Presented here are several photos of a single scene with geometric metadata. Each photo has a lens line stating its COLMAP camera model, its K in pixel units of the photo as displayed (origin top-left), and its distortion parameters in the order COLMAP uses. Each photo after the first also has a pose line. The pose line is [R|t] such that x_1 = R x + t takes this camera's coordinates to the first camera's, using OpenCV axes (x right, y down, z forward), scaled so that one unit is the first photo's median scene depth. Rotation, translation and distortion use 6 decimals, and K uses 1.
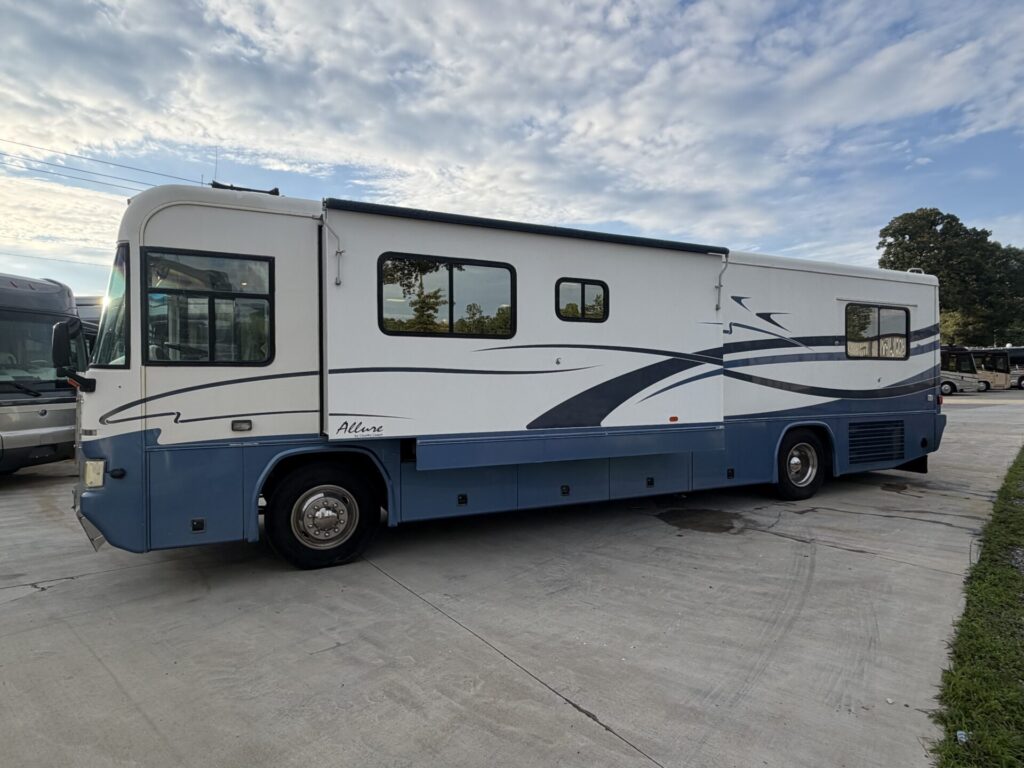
lens RADIAL K [[568.5, 0, 516.3], [0, 568.5, 387.5], [0, 0, 1]] dist [-0.000143, 0.001387]
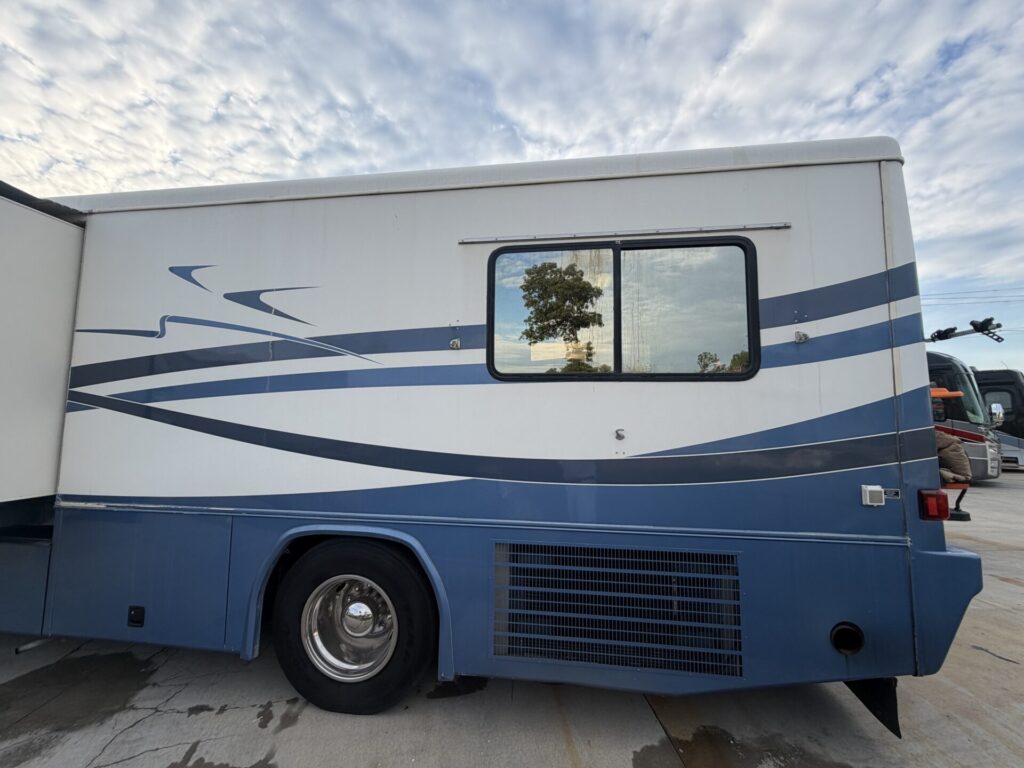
lens RADIAL K [[405.5, 0, 516.6], [0, 405.5, 383.0], [0, 0, 1]] dist [-0.003208, -0.000082]
pose [[0.839048, -0.035234, -0.542916, 1.034405], [-0.022207, 0.994851, -0.098882, -0.026968], [0.543604, 0.095023, 0.833945, 1.051886]]
